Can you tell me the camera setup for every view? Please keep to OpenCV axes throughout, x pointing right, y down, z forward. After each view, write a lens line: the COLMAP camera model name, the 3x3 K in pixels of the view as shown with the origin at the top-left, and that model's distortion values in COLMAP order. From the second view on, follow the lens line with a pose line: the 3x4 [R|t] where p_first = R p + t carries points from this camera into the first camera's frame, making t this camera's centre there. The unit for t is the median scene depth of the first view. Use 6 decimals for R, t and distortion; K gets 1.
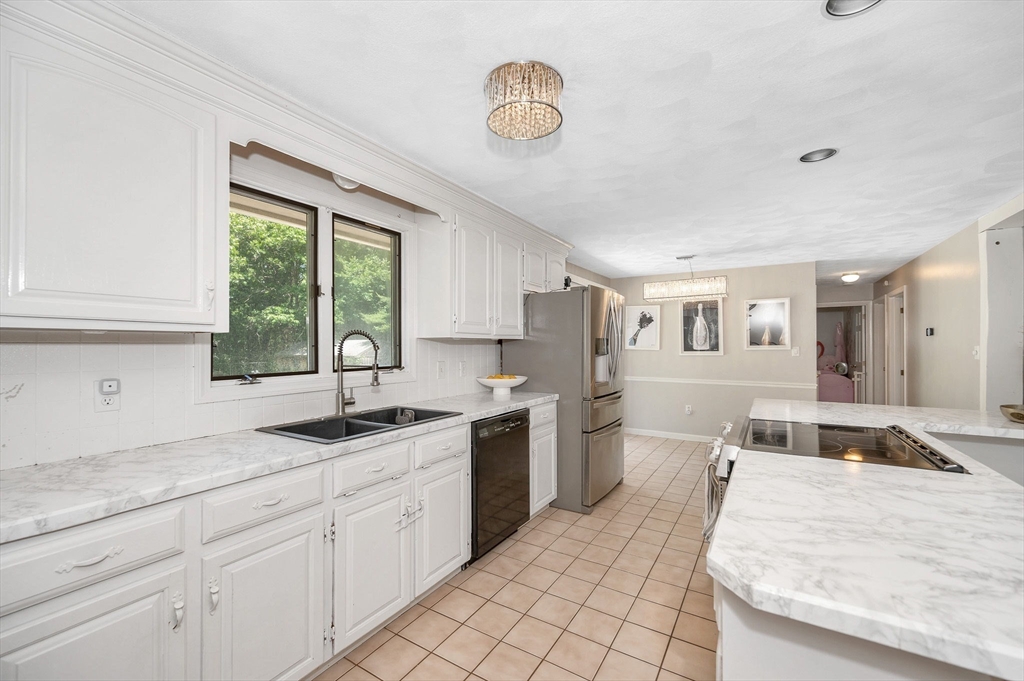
lens RADIAL K [[386.3, 0, 543.3], [0, 386.3, 345.8], [0, 0, 1]] dist [0.002850, -0.000020]
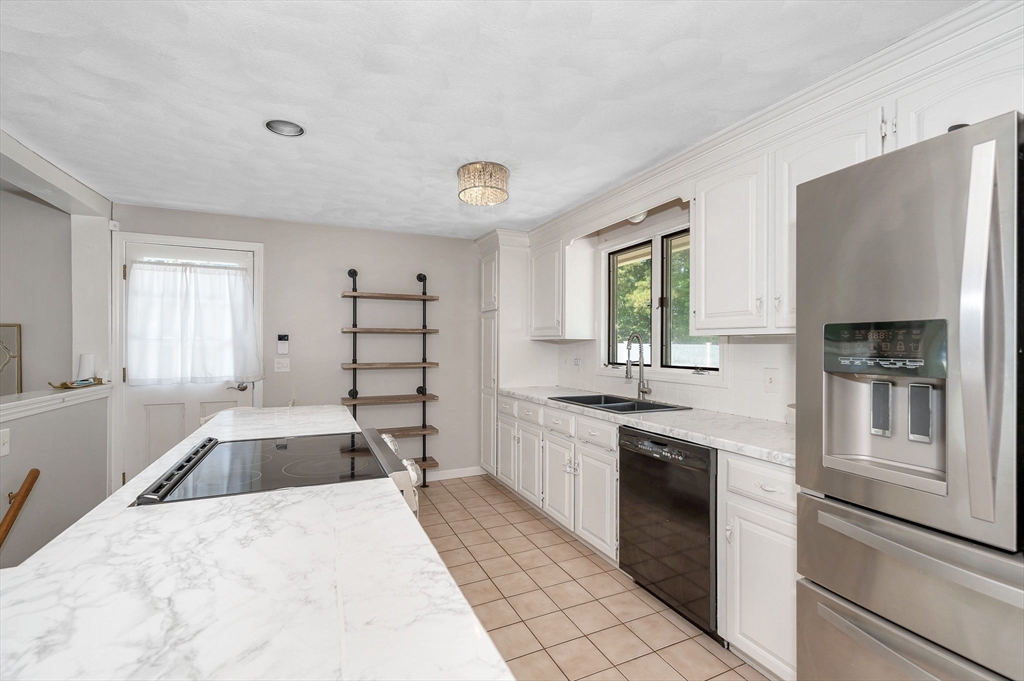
lens RADIAL K [[415.3, 0, 491.1], [0, 415.3, 340.7], [0, 0, 1]] dist [0.000536, 0.001140]
pose [[-0.598120, -0.006976, -0.801376, 0.853949], [0.009190, 0.999837, -0.015562, -0.000032], [0.801354, -0.016673, -0.597959, 1.378578]]
